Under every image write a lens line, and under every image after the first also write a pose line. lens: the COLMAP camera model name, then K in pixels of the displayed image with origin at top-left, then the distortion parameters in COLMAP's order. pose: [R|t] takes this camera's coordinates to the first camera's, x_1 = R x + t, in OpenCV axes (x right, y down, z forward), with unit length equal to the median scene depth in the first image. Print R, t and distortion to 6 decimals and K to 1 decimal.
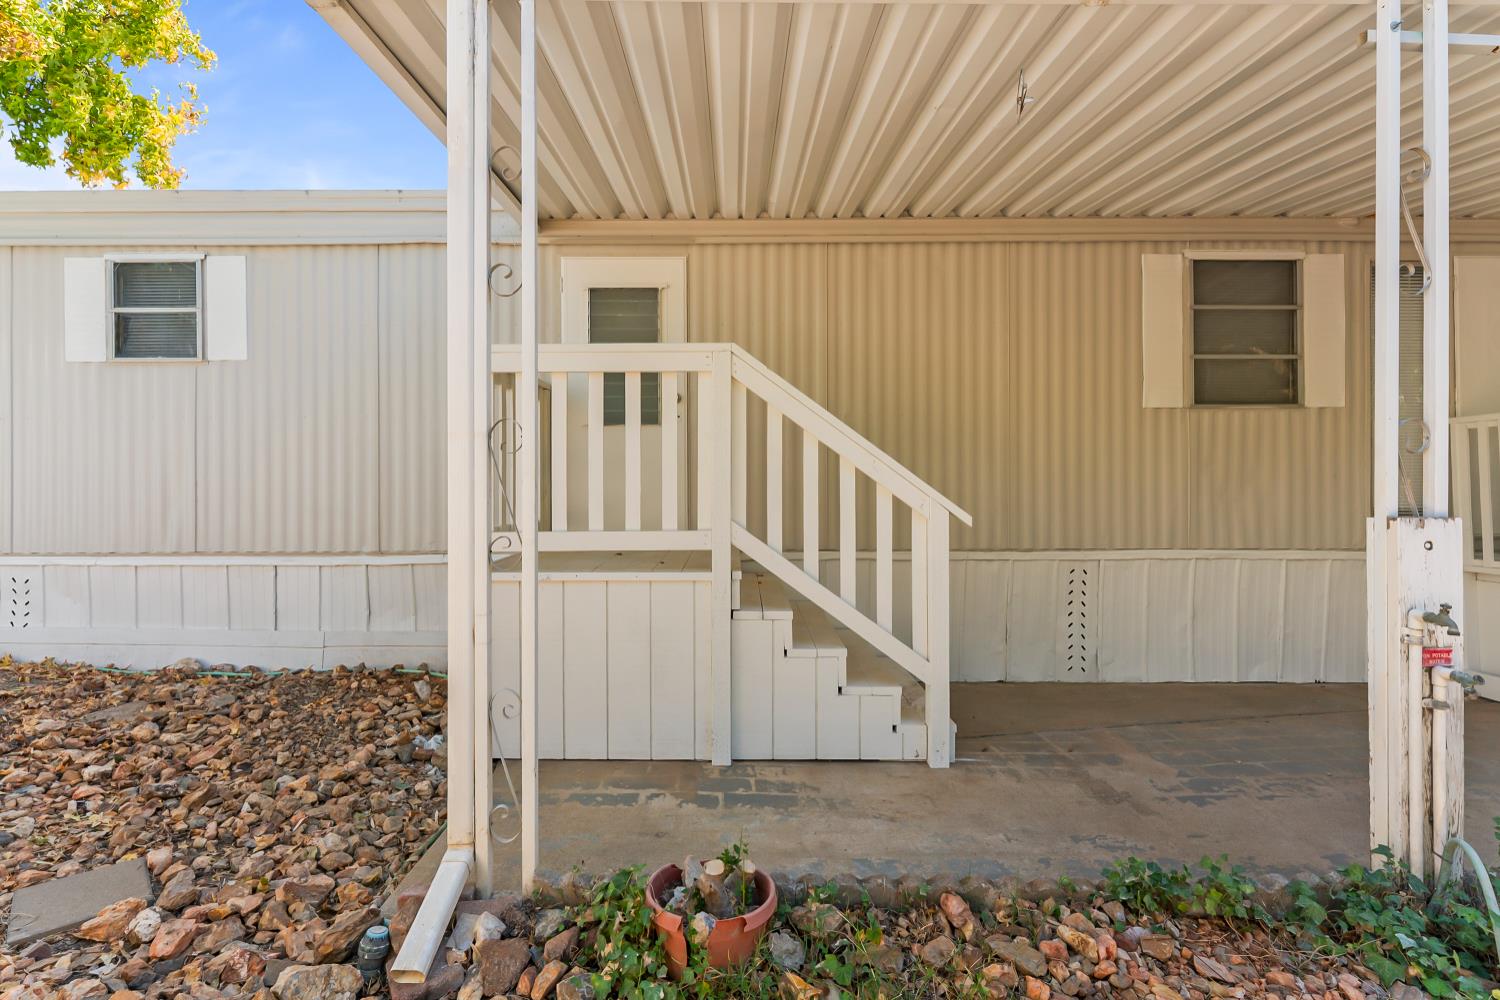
lens RADIAL K [[659.9, 0, 746.1], [0, 659.9, 486.2], [0, 0, 1]] dist [0.002095, -0.001845]
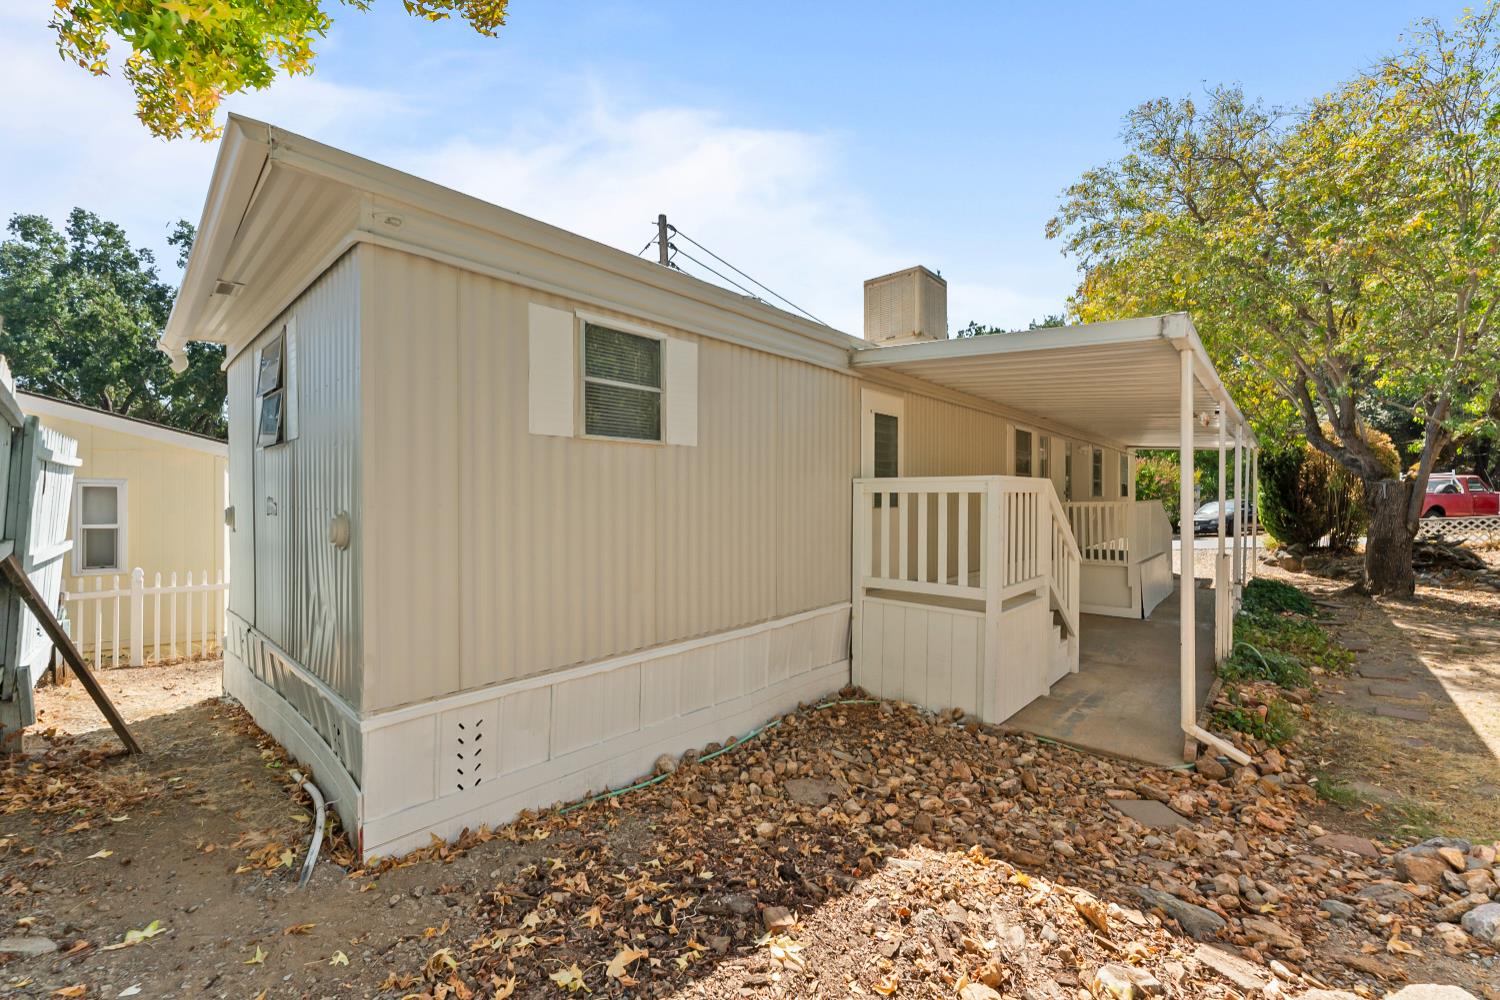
lens RADIAL K [[602.0, 0, 742.5], [0, 602.0, 503.0], [0, 0, 1]] dist [0.010323, -0.000618]
pose [[0.677658, -0.002691, 0.735373, -1.423305], [-0.001912, 0.999983, 0.005421, -0.112034], [-0.735375, -0.005080, 0.677641, 0.326648]]
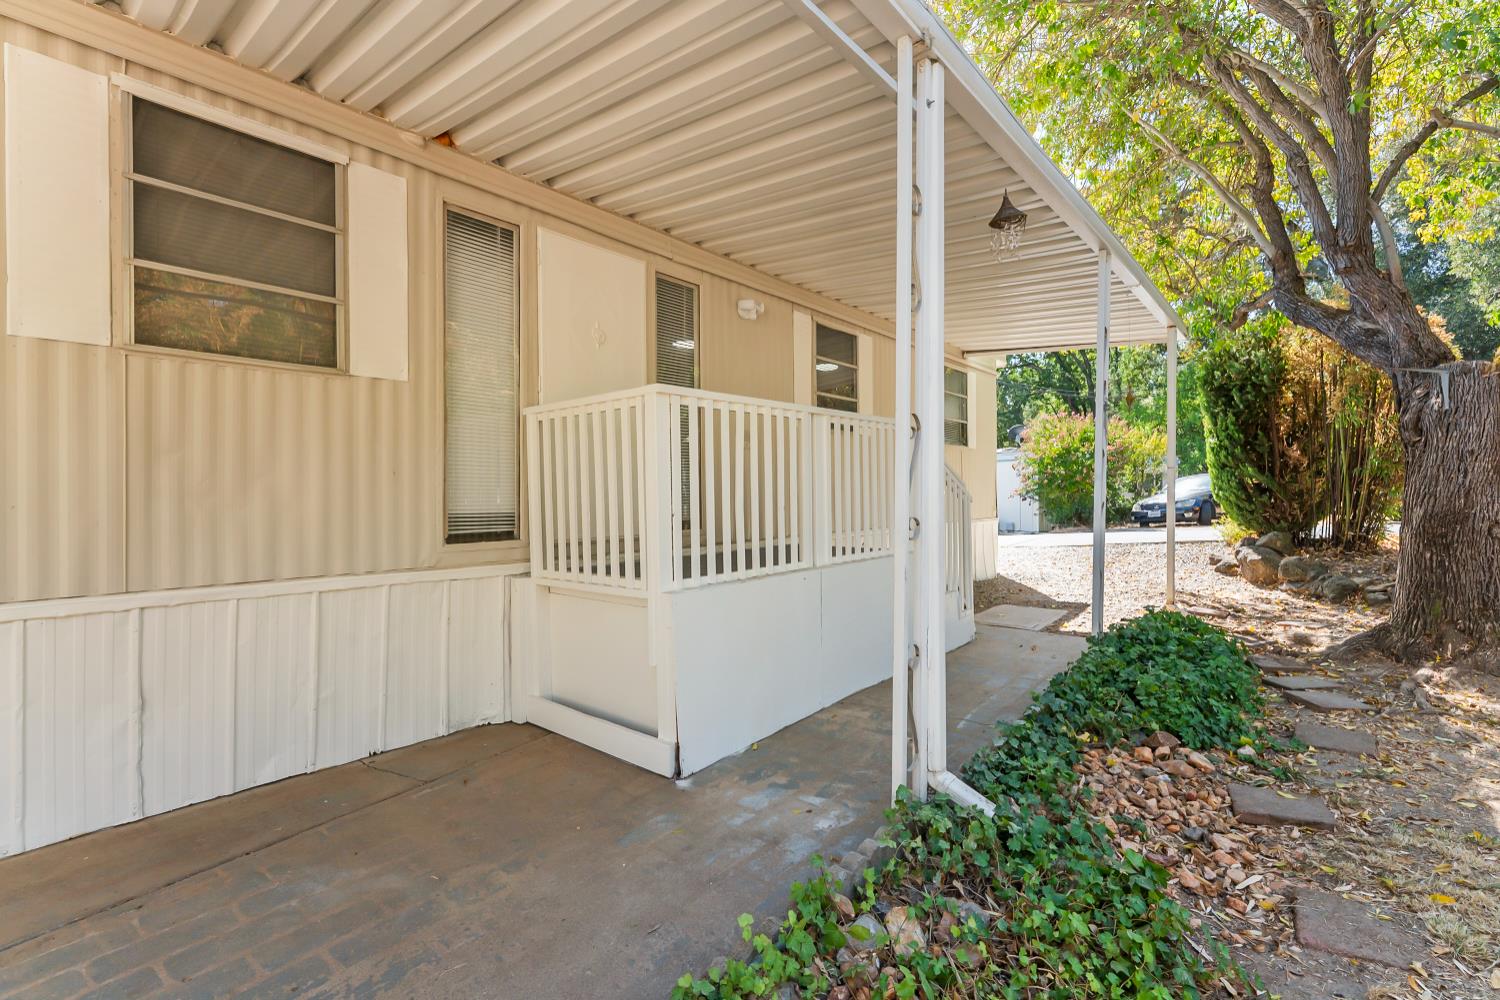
lens RADIAL K [[659.9, 0, 735.8], [0, 659.9, 495.4], [0, 0, 1]] dist [0.002095, -0.001845]
pose [[0.668867, -0.002001, 0.743380, 0.616900], [0.000933, 0.999998, 0.001852, 0.010013], [-0.743382, -0.000545, 0.668867, 0.222126]]
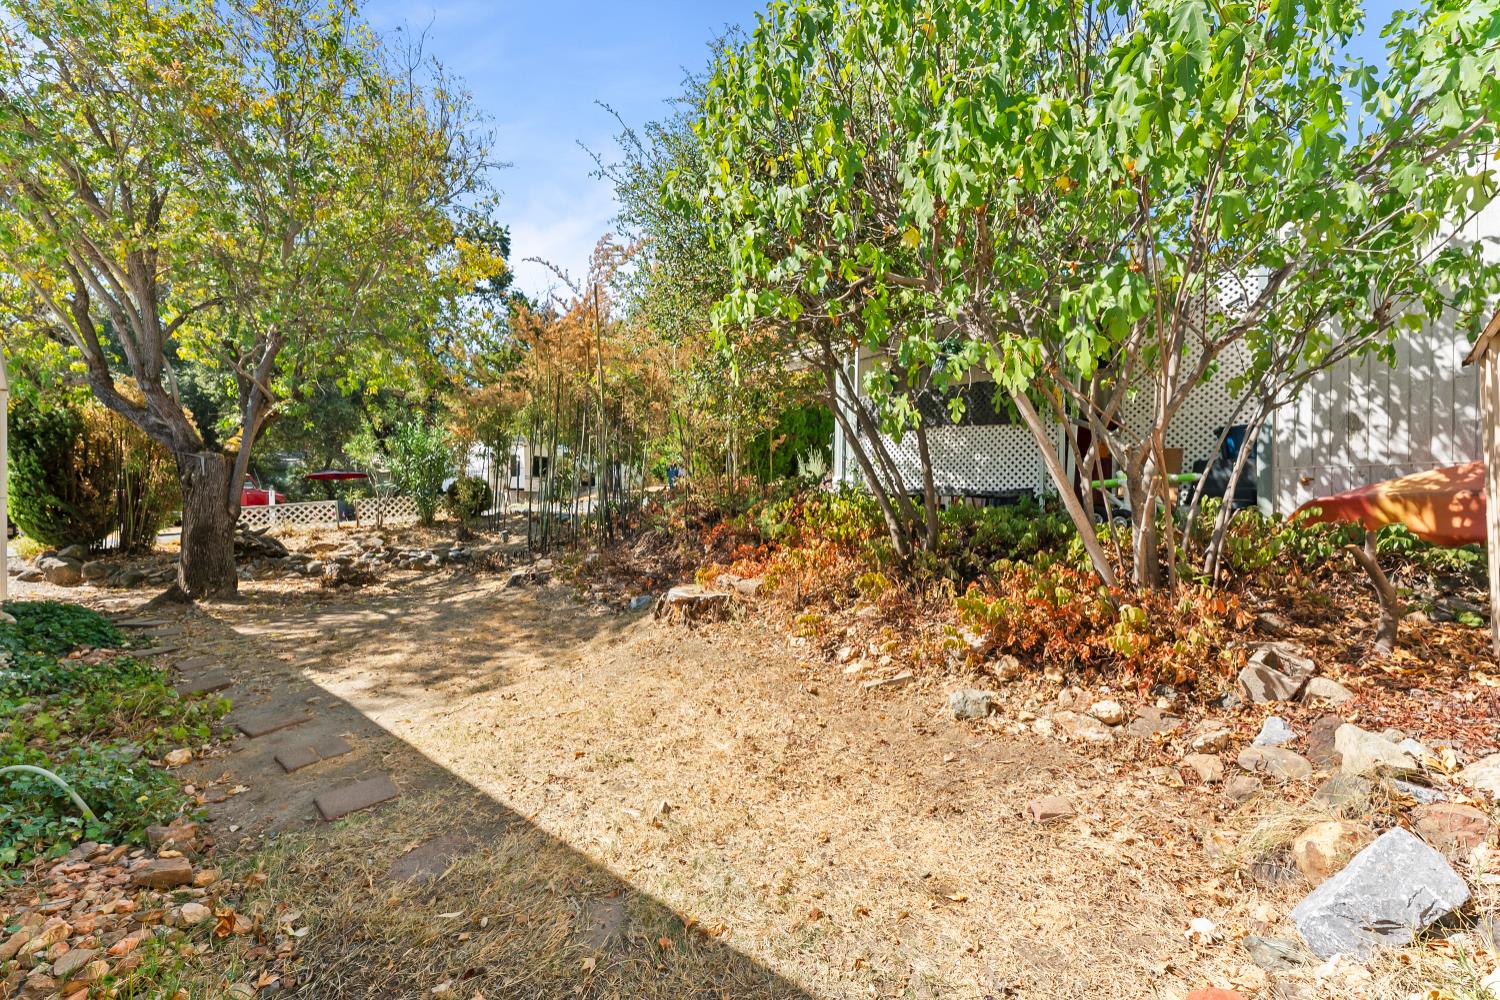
lens RADIAL K [[602.0, 0, 749.5], [0, 602.0, 506.9], [0, 0, 1]] dist [0.010323, -0.000618]
pose [[-0.753986, 0.004919, 0.656872, -0.448730], [0.005538, 0.999984, -0.001132, -0.010264], [-0.656867, 0.002784, -0.754001, 0.402549]]
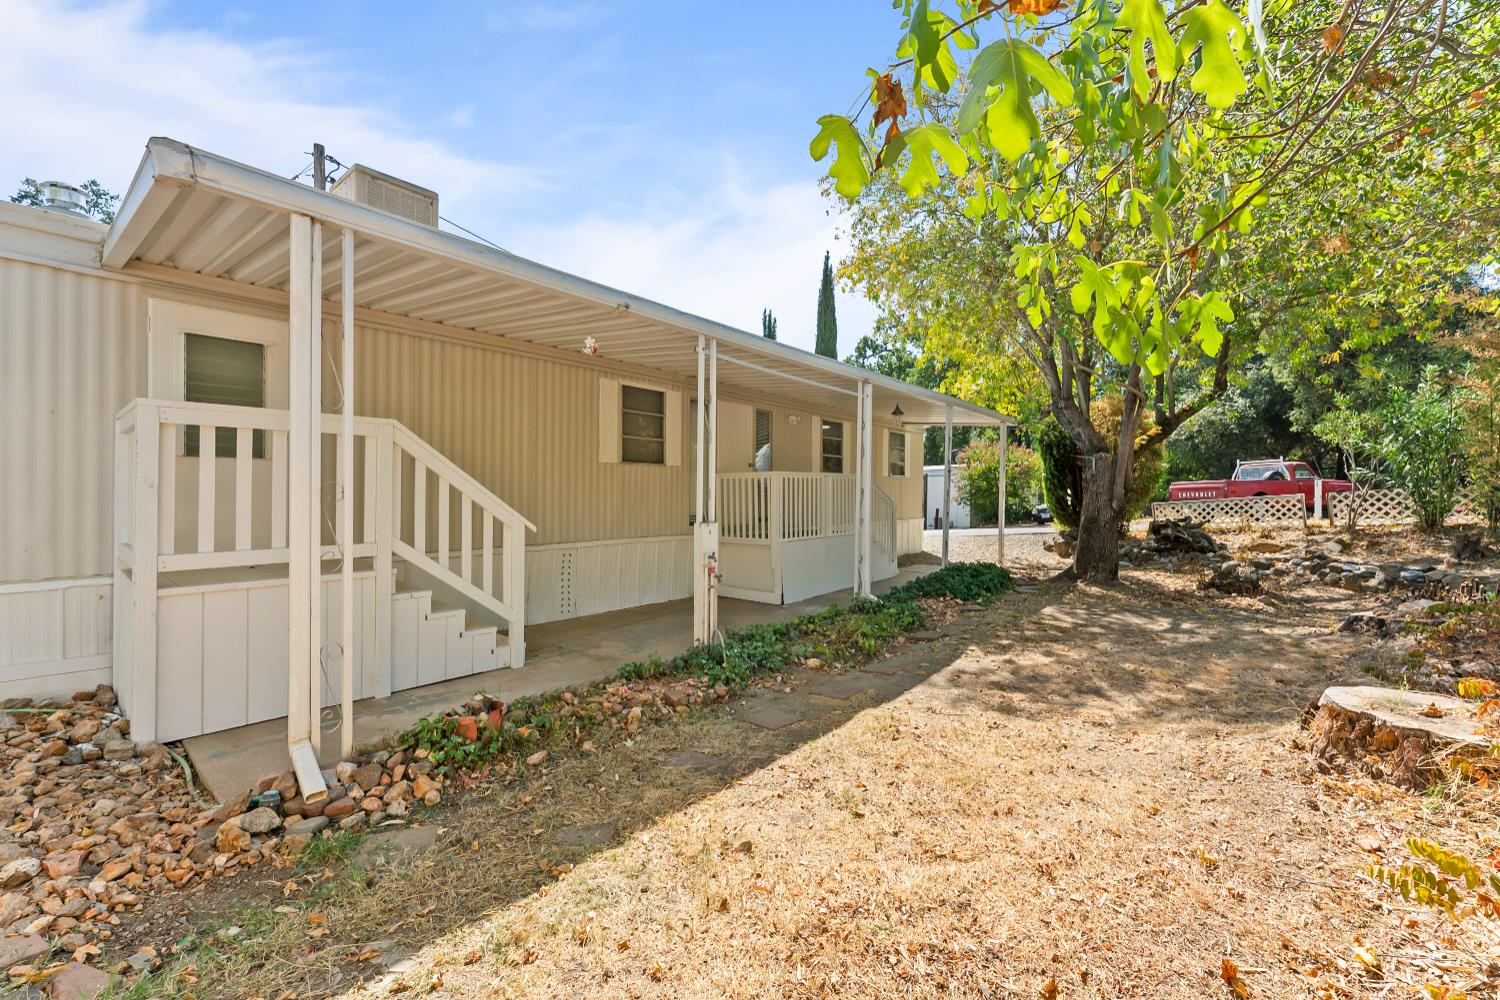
lens RADIAL K [[602.0, 0, 743.4], [0, 602.0, 495.7], [0, 0, 1]] dist [0.010323, -0.000618]
pose [[0.648785, 0.002672, 0.760967, -0.412234], [-0.009997, 0.999937, 0.005012, -0.040116], [-0.760906, -0.010859, 0.648771, -0.385298]]
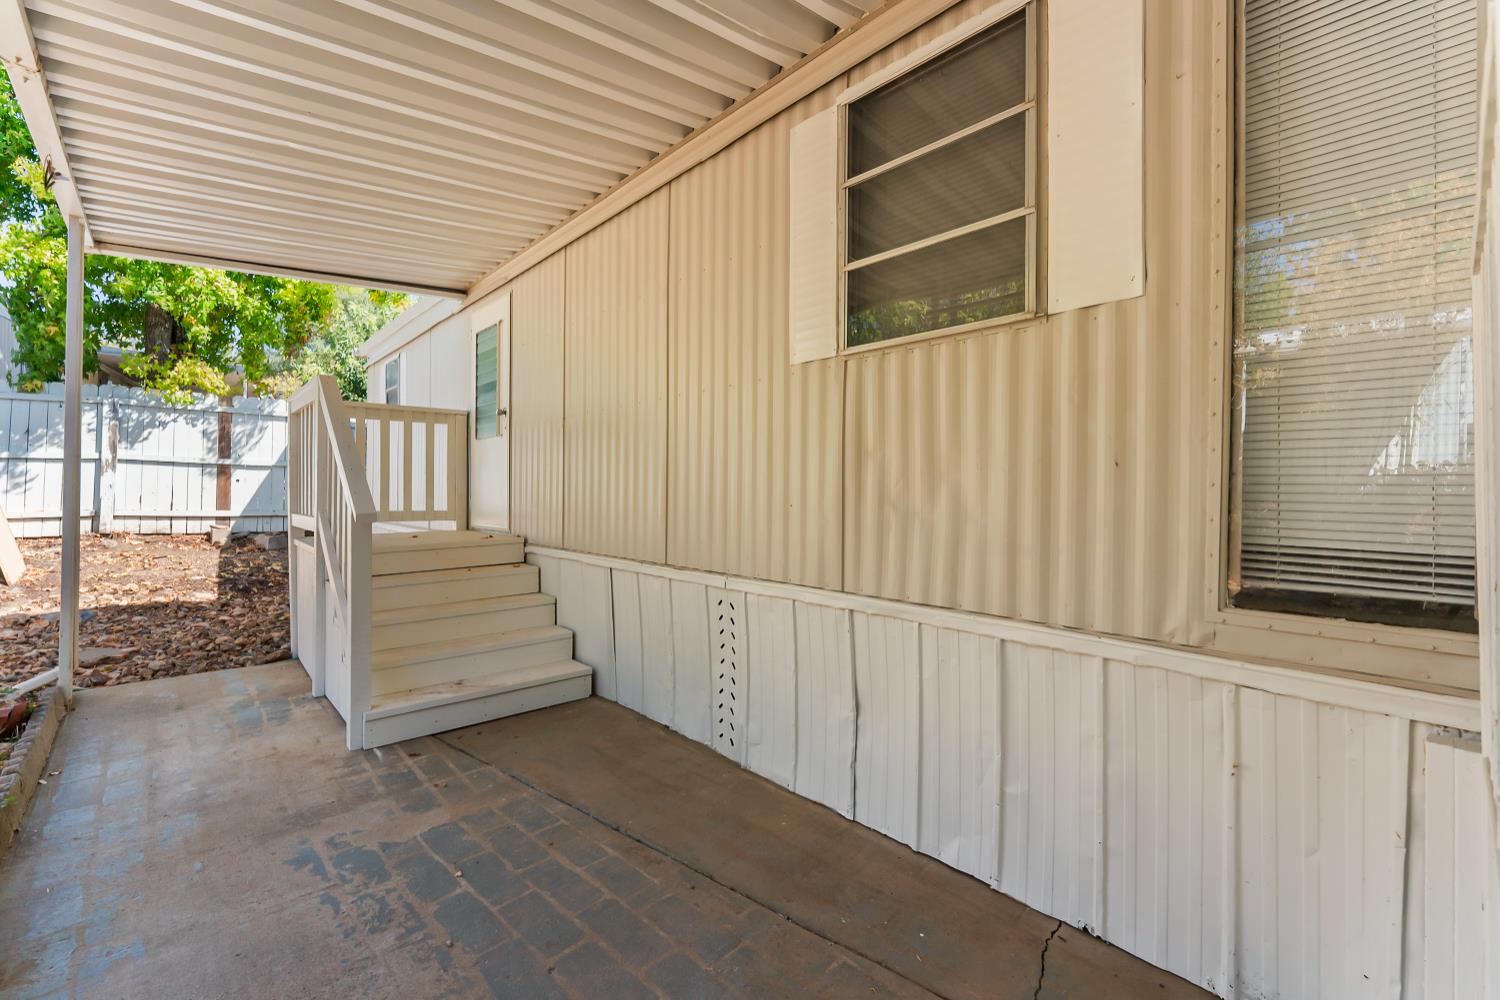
lens RADIAL K [[659.9, 0, 760.9], [0, 659.9, 485.1], [0, 0, 1]] dist [0.002095, -0.001845]
pose [[0.666458, 0.004223, -0.745531, 1.095543], [-0.006793, 0.999977, -0.000408, 0.000151], [0.745512, 0.005336, 0.666471, 0.565046]]
